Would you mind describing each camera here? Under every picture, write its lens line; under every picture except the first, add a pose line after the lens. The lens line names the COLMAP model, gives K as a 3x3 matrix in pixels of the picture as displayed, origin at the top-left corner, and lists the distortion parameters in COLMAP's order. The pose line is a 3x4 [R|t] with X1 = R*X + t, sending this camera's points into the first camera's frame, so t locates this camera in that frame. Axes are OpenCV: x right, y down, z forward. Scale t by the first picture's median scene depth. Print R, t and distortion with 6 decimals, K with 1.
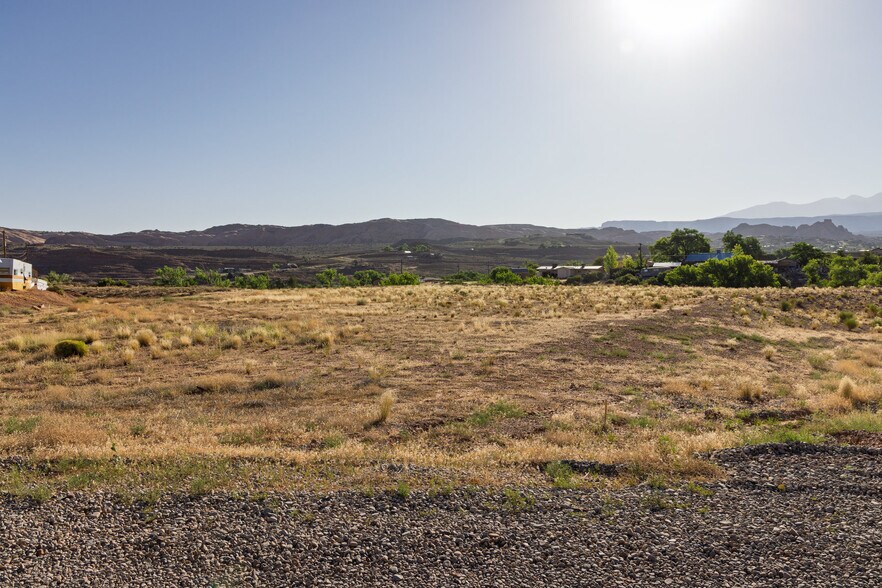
lens RADIAL K [[662.5, 0, 442.3], [0, 662.5, 298.3], [0, 0, 1]] dist [-0.011771, 0.006903]
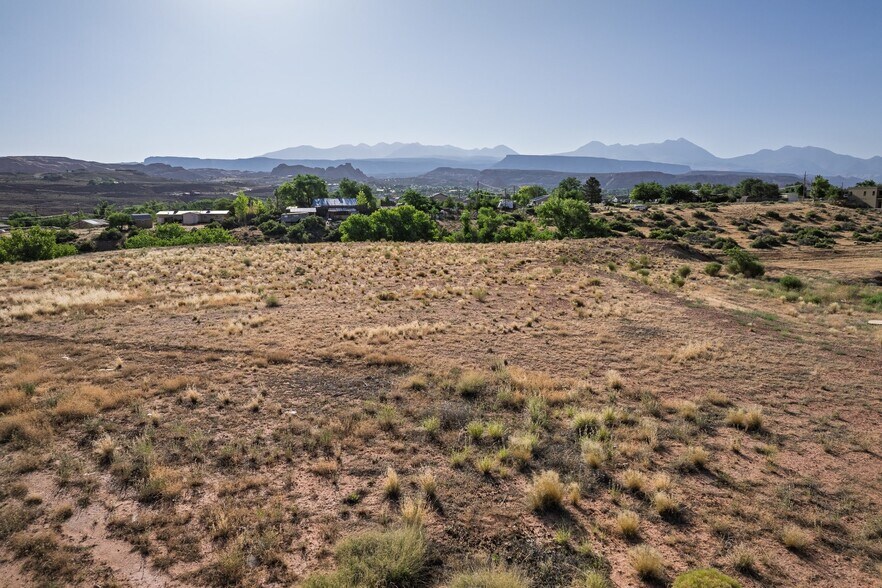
lens RADIAL K [[623.4, 0, 439.7], [0, 623.4, 285.8], [0, 0, 1]] dist [-0.047046, 0.014289]
pose [[0.779186, -0.080556, 0.621594, -0.015255], [0.027050, 0.995105, 0.095053, -0.002771], [-0.626208, -0.057250, 0.777551, 0.013749]]
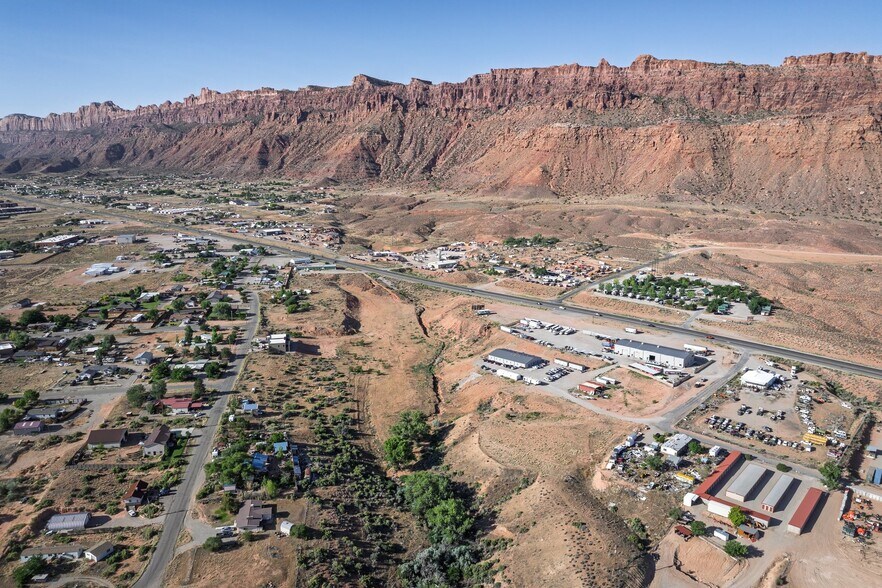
lens RADIAL K [[623.4, 0, 439.3], [0, 623.4, 293.8], [0, 0, 1]] dist [-0.047046, 0.014289]
pose [[-0.668519, -0.151166, 0.728170, -0.149213], [0.037439, 0.971042, 0.235957, -0.124997], [-0.742752, 0.185004, -0.643500, 0.237899]]
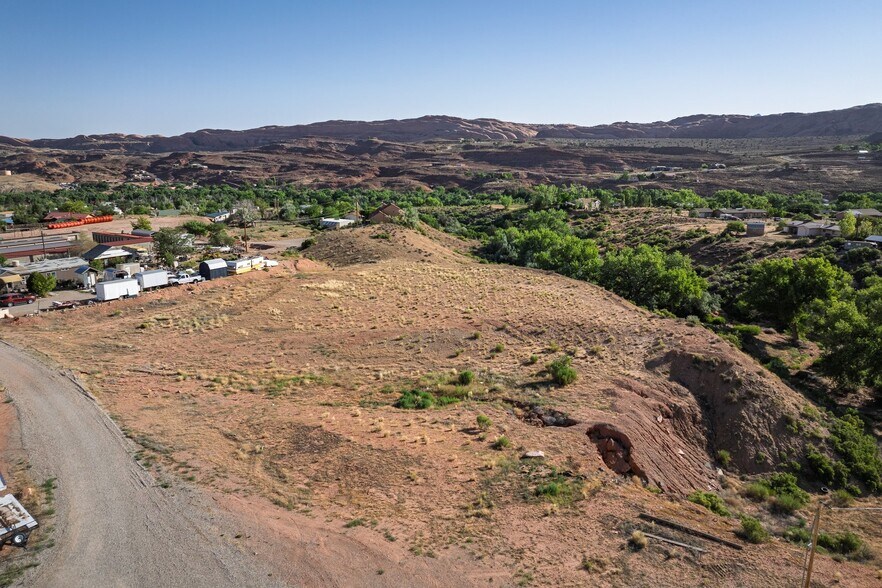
lens RADIAL K [[623.4, 0, 435.4], [0, 623.4, 277.9], [0, 0, 1]] dist [-0.047046, 0.014289]
pose [[0.752555, 0.134014, -0.644749, 0.060163], [-0.033395, 0.985581, 0.165879, -0.016883], [0.657682, -0.103302, 0.746179, -0.013073]]
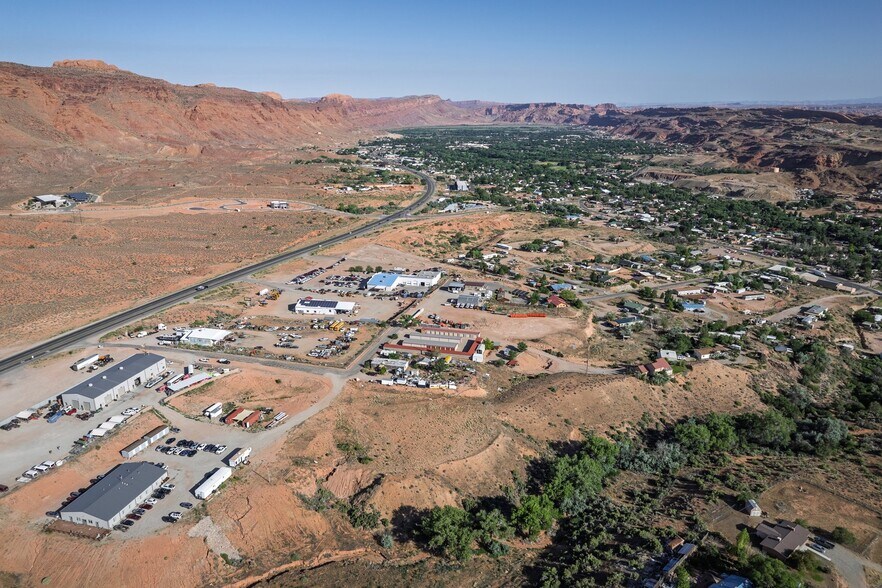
lens RADIAL K [[623.4, 0, 441.5], [0, 623.4, 278.1], [0, 0, 1]] dist [-0.047046, 0.014289]
pose [[-0.344402, 0.254464, -0.903679, 0.200695], [-0.041866, 0.957446, 0.285559, -0.120963], [0.937888, 0.136181, -0.319093, 0.120419]]
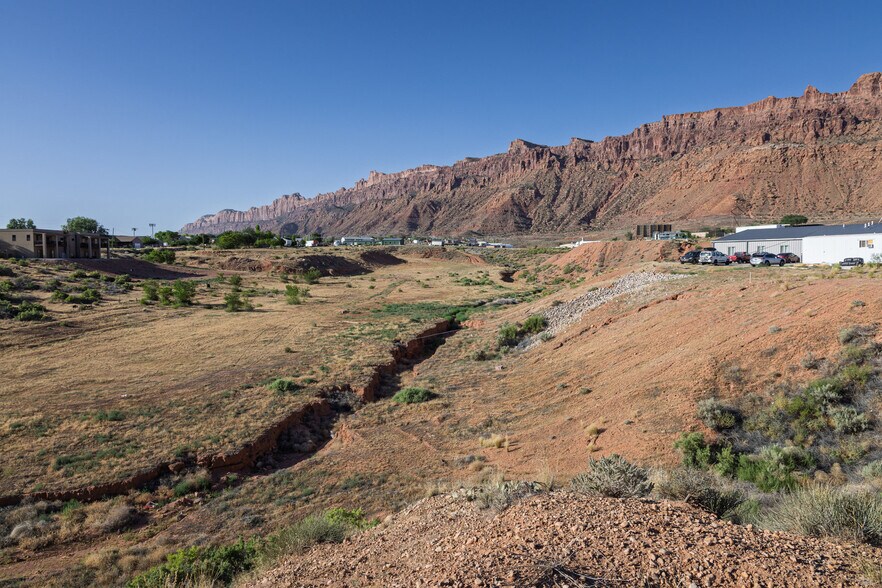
lens RADIAL K [[593.8, 0, 442.5], [0, 593.8, 292.8], [0, 0, 1]] dist [0.006630, -0.003179]
pose [[-0.446871, -0.039498, 0.893726, 0.041376], [0.047528, 0.996566, 0.067807, -0.002084], [-0.893335, 0.072778, -0.443459, 0.050977]]
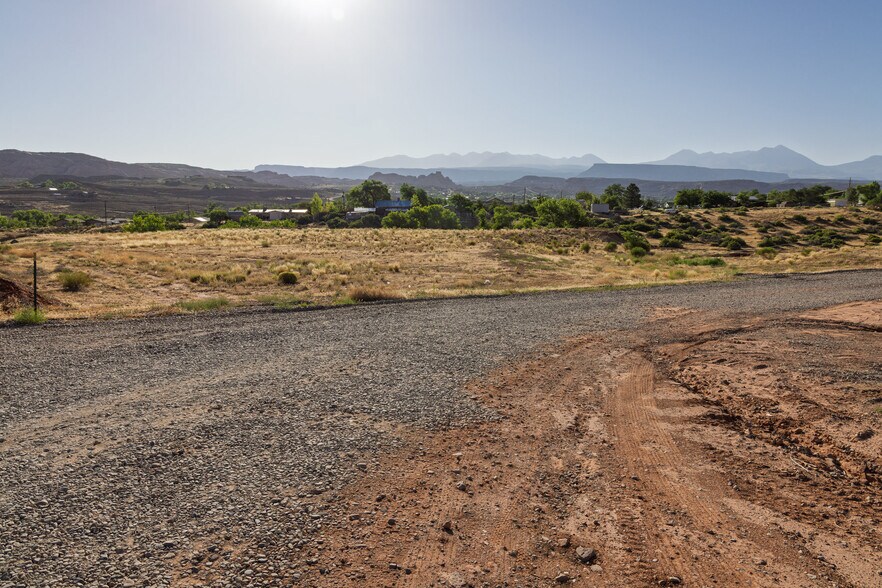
lens RADIAL K [[593.8, 0, 443.7], [0, 593.8, 300.3], [0, 0, 1]] dist [0.006630, -0.003179]
pose [[0.857945, -0.067364, 0.509306, -0.016137], [0.012389, 0.993791, 0.110575, -0.000450], [-0.513593, -0.088557, 0.853452, -0.006901]]
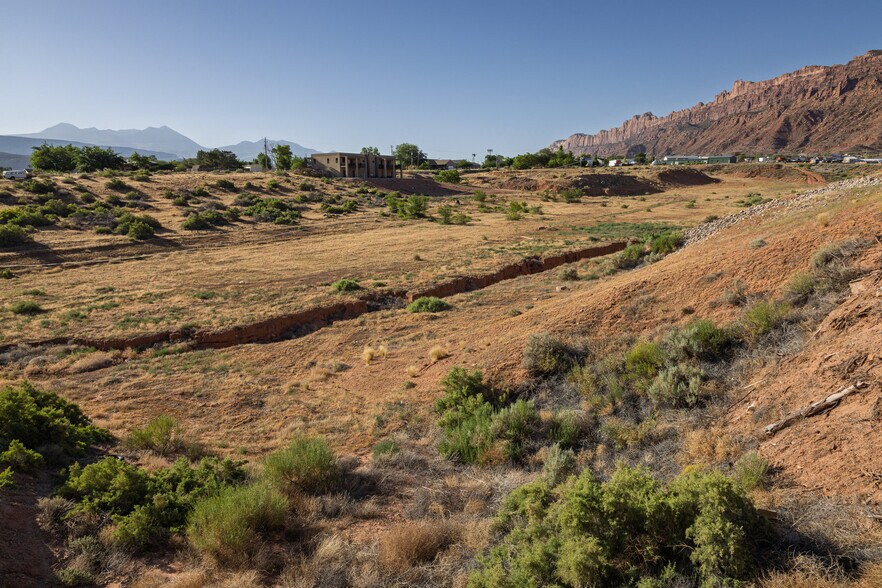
lens RADIAL K [[593.8, 0, 443.5], [0, 593.8, 286.8], [0, 0, 1]] dist [0.006630, -0.003179]
pose [[0.101588, -0.158567, 0.982108, 0.041126], [0.051531, 0.986729, 0.153983, 0.000439], [-0.993491, 0.034966, 0.108411, 0.031100]]
